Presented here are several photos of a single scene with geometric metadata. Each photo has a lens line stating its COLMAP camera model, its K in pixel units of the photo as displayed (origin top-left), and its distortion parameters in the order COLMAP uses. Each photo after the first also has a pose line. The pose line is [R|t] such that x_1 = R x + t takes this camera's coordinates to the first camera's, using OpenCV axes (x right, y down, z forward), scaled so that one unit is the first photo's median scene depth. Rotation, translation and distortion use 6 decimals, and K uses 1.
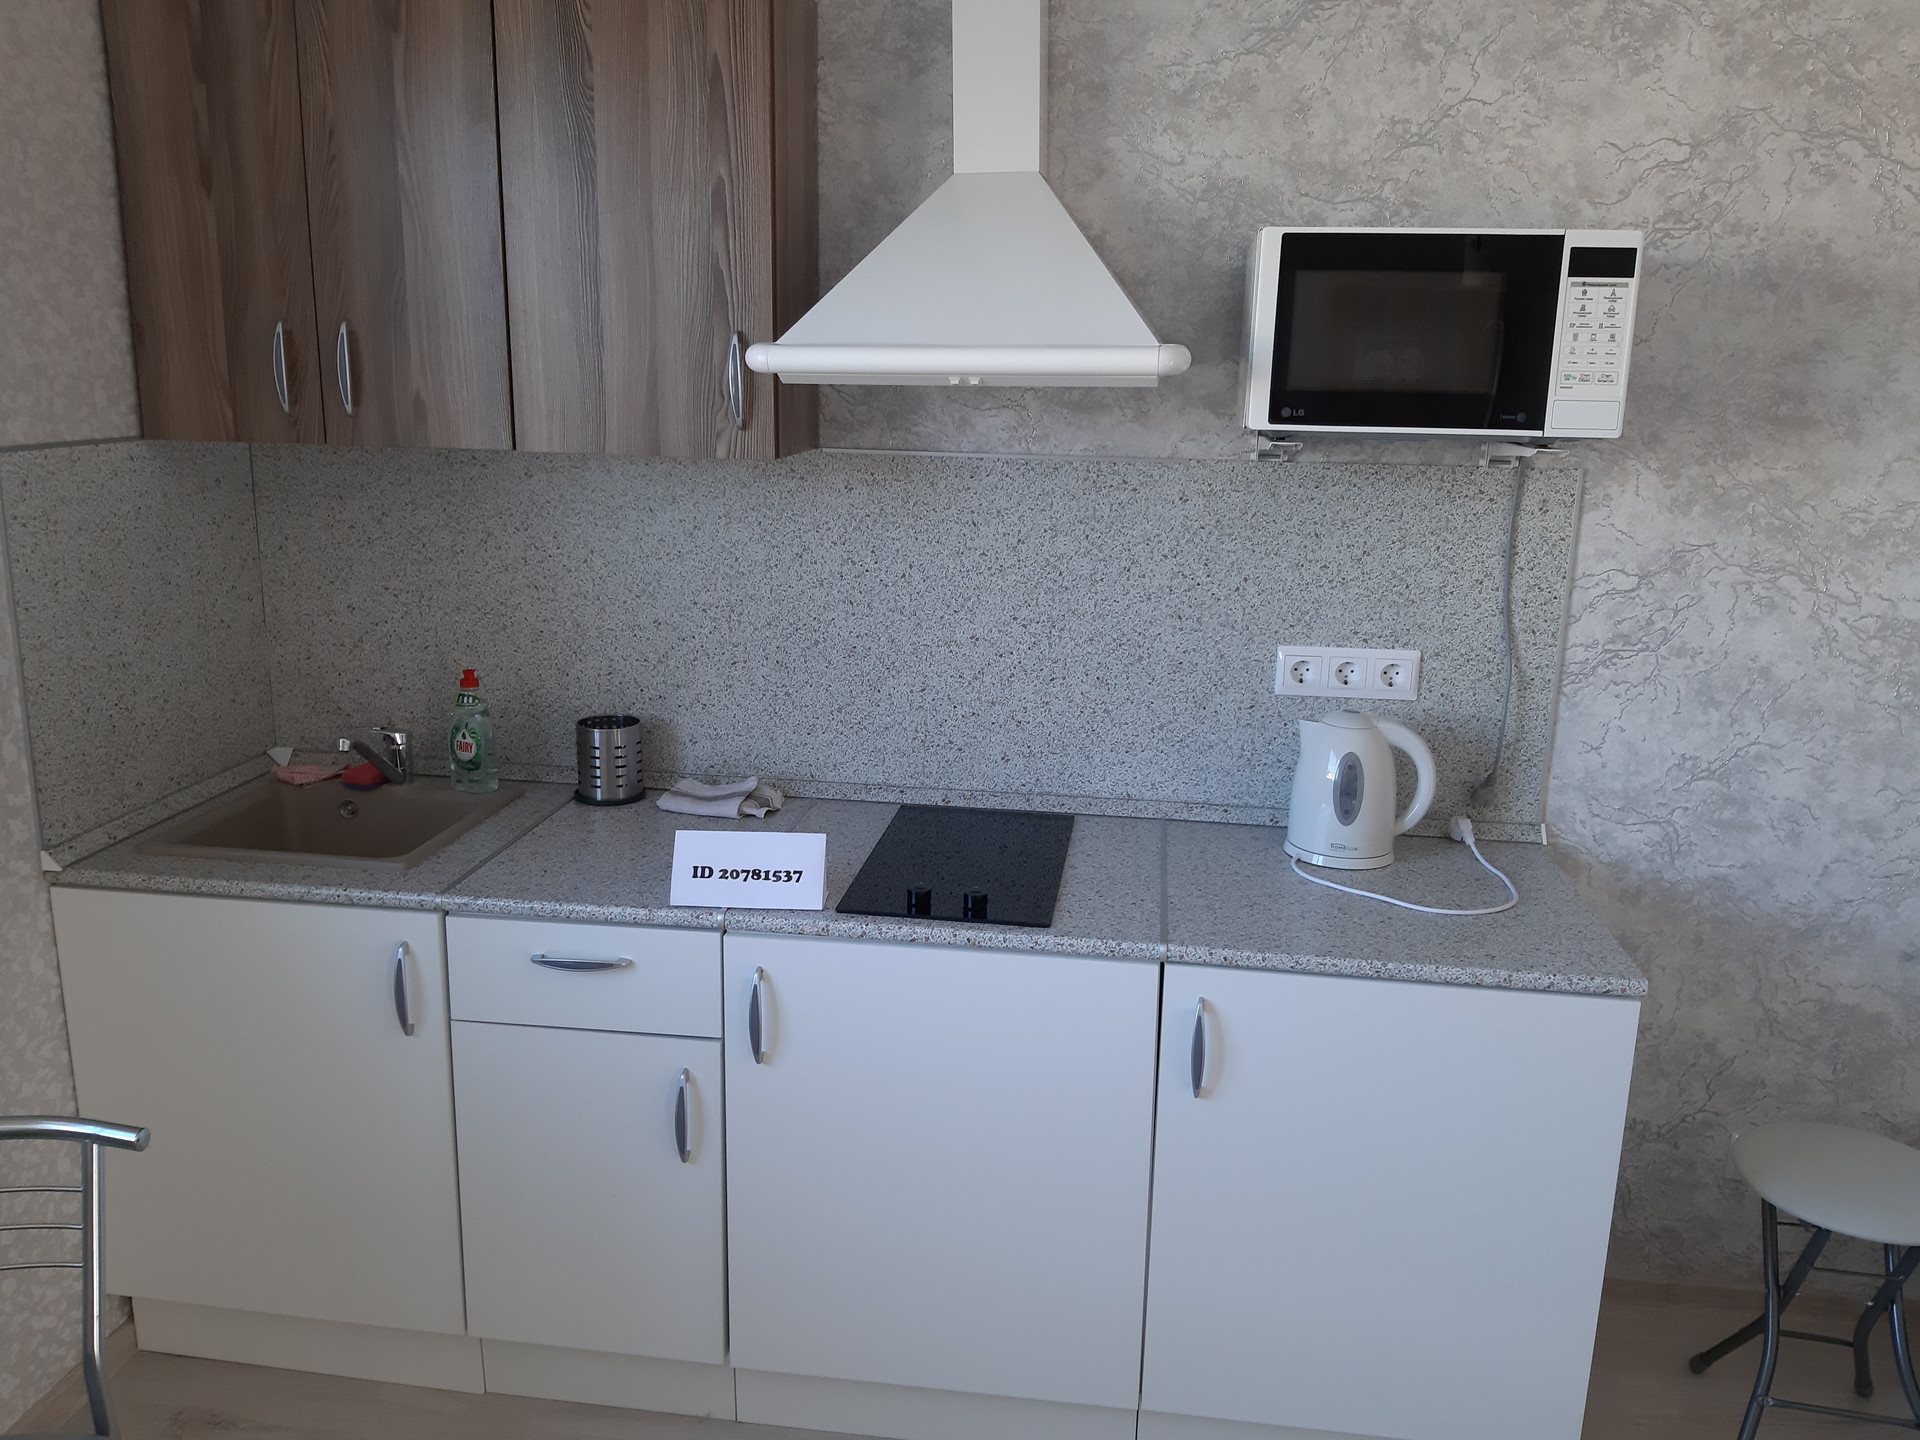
lens RADIAL K [[1510.2, 0, 955.4], [0, 1510.2, 700.9], [0, 0, 1]] dist [0.042007, -0.060981]
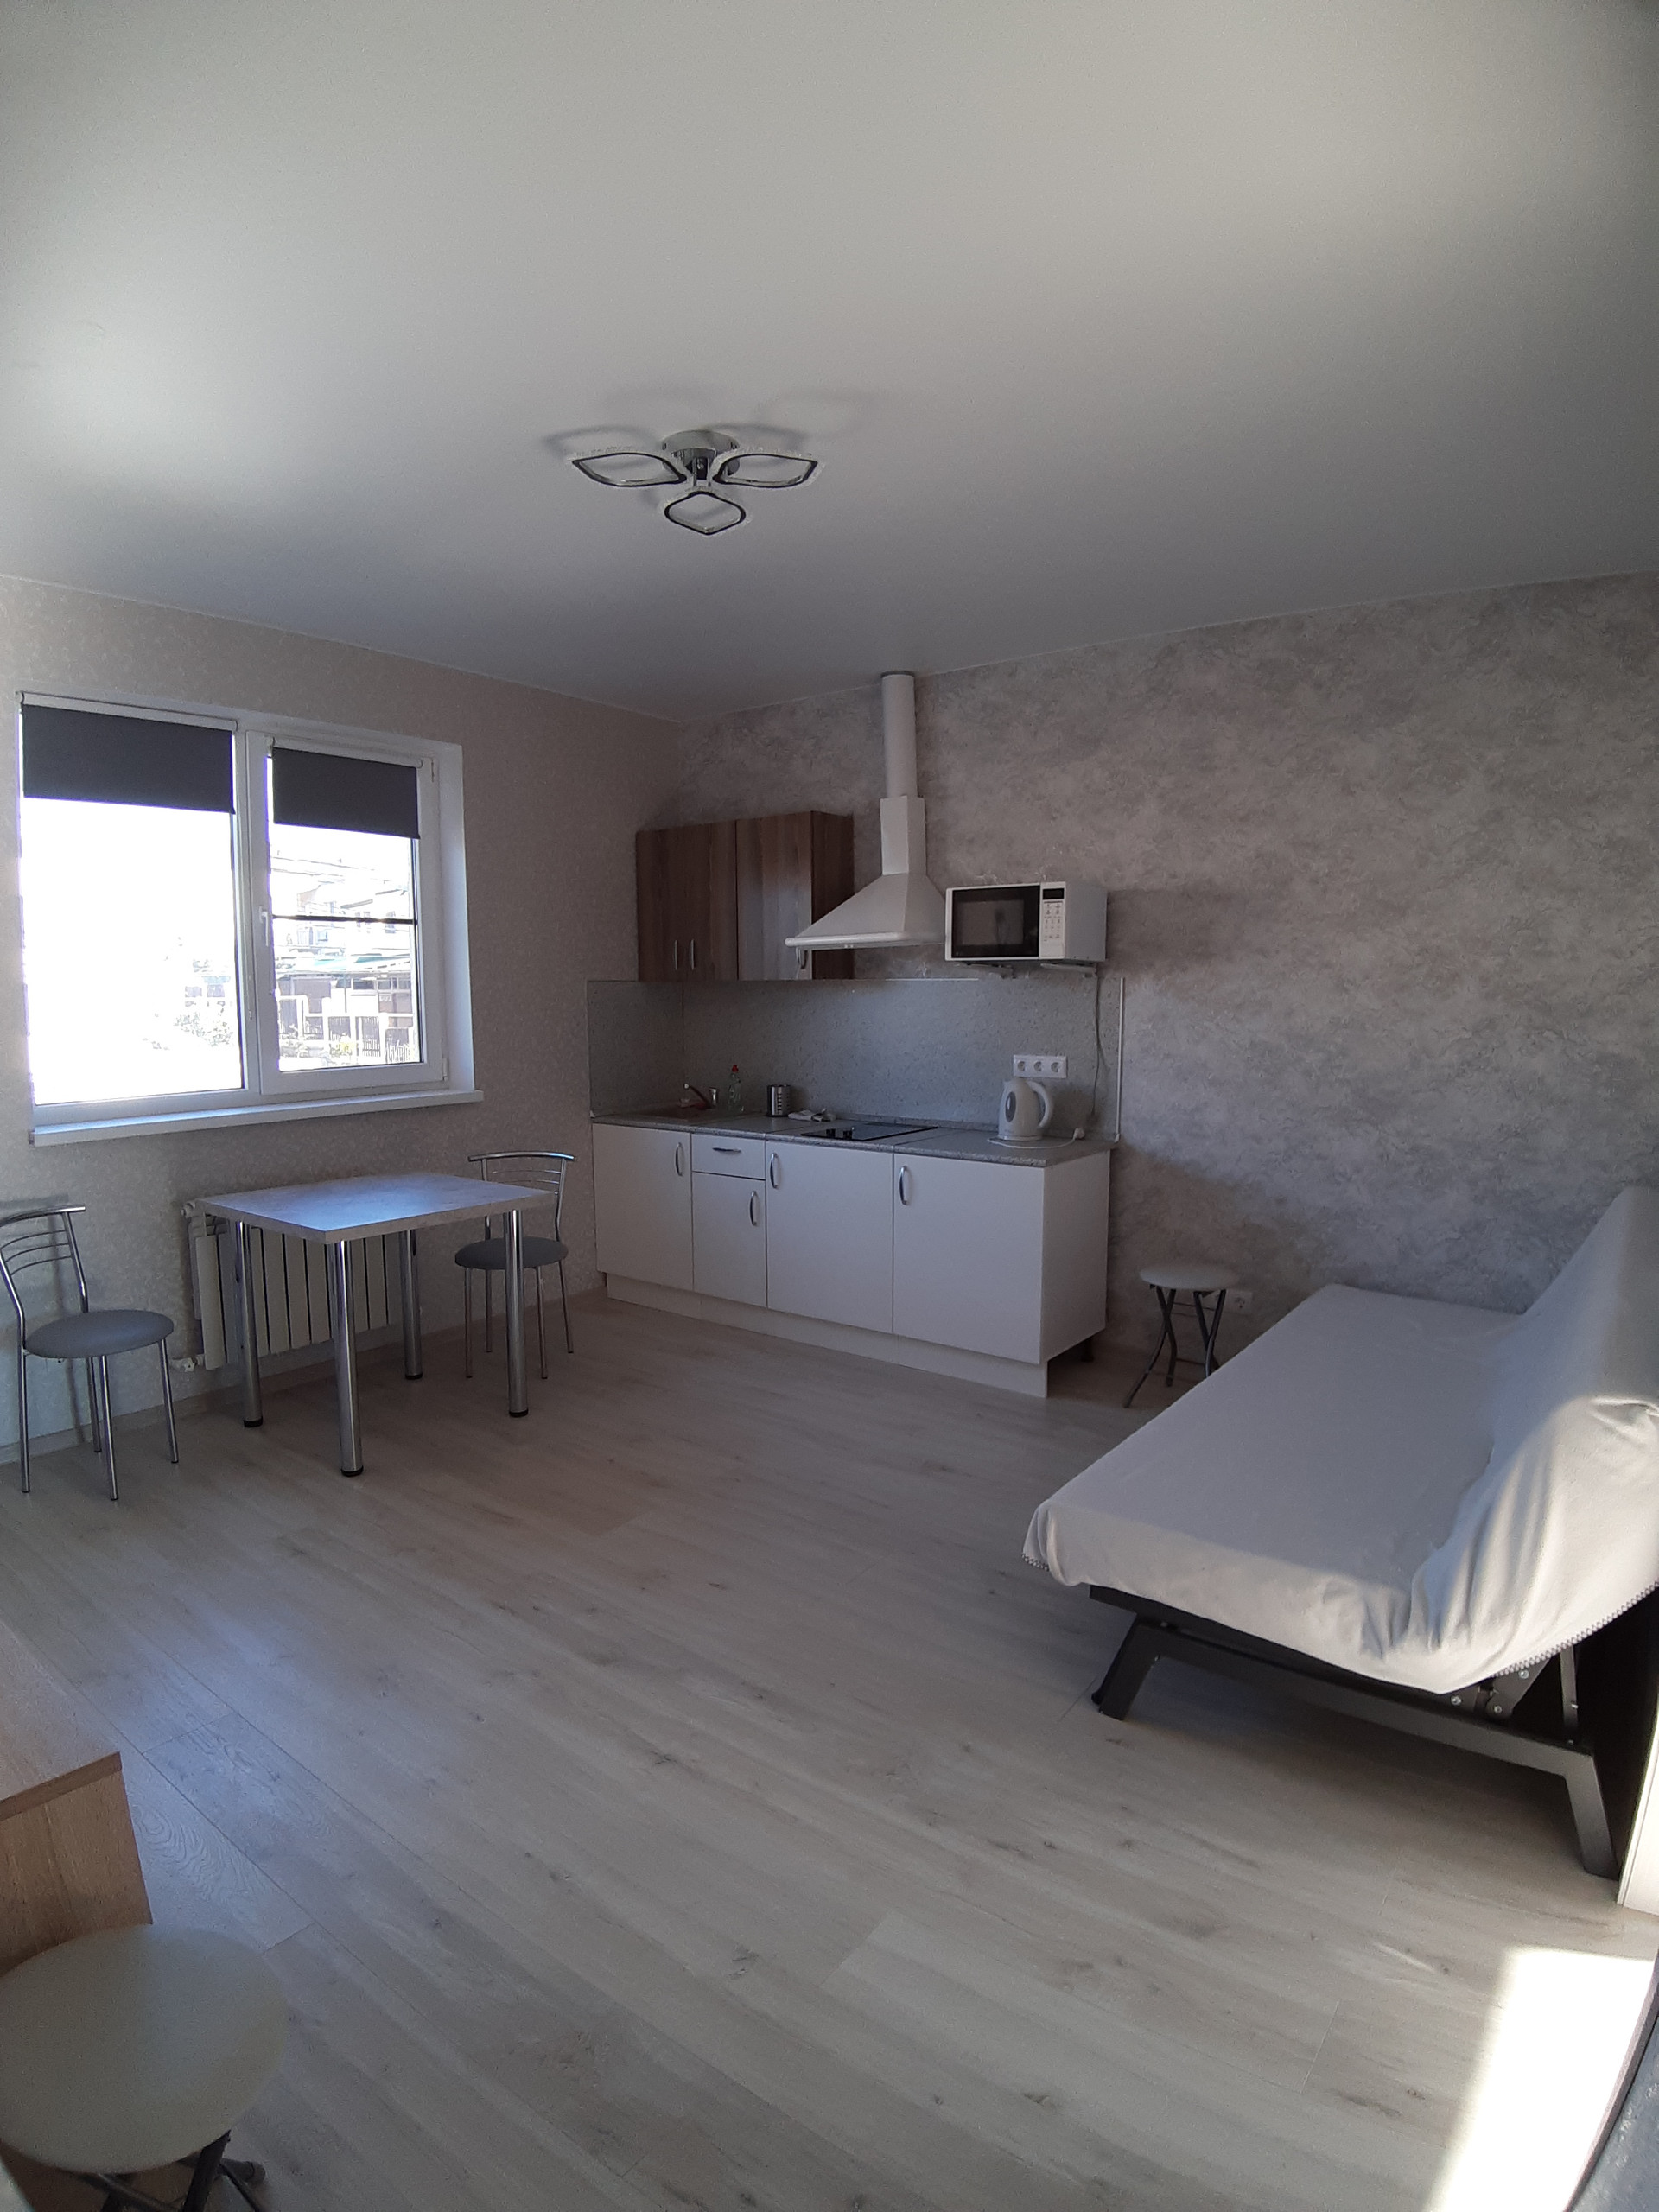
lens RADIAL K [[1149.0, 0, 835.5], [0, 1149.0, 1106.4], [0, 0, 1]] dist [-0.078578, -0.016267]
pose [[0.877713, 0.027249, -0.478411, 0.893581], [-0.085587, 0.991243, -0.100563, 0.267027], [0.471481, 0.129211, 0.872359, -0.746162]]
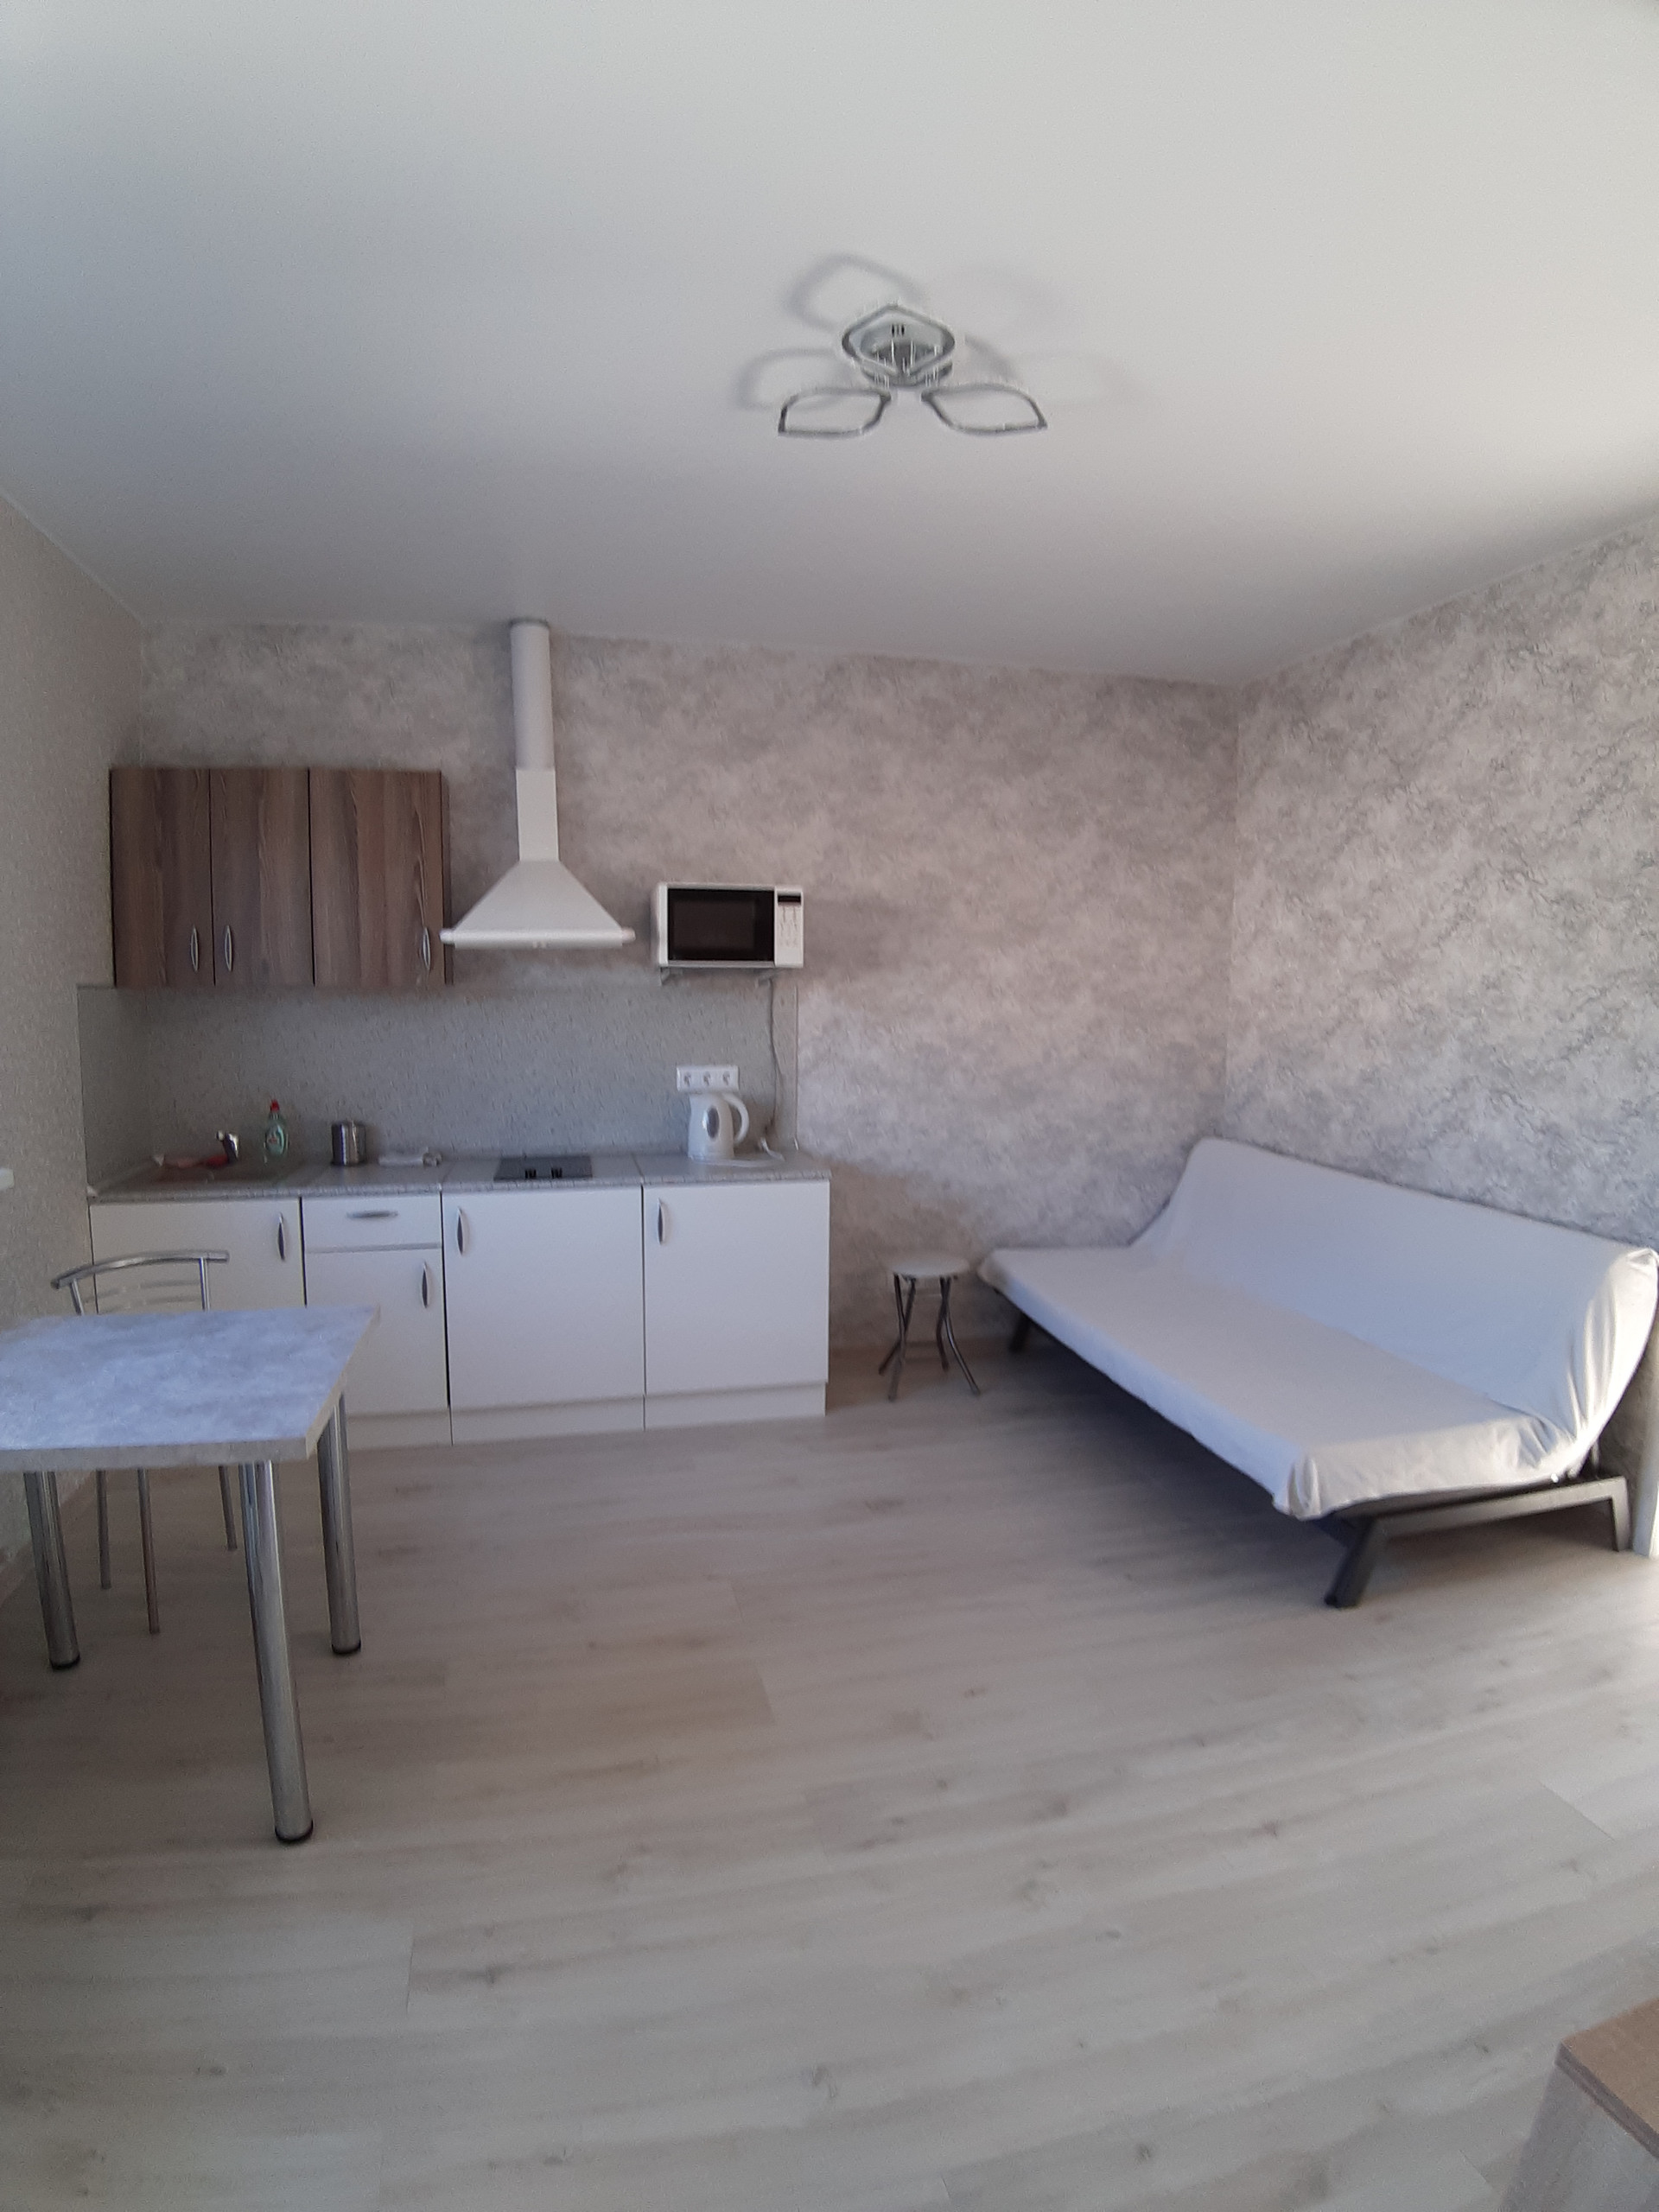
lens RADIAL K [[1149.0, 0, 832.6], [0, 1149.0, 1115.0], [0, 0, 1]] dist [-0.078578, -0.016267]
pose [[0.932116, -0.055767, 0.357840, -0.189705], [0.095137, 0.991076, -0.093366, 0.224513], [-0.349440, 0.121072, 0.929103, -0.670828]]
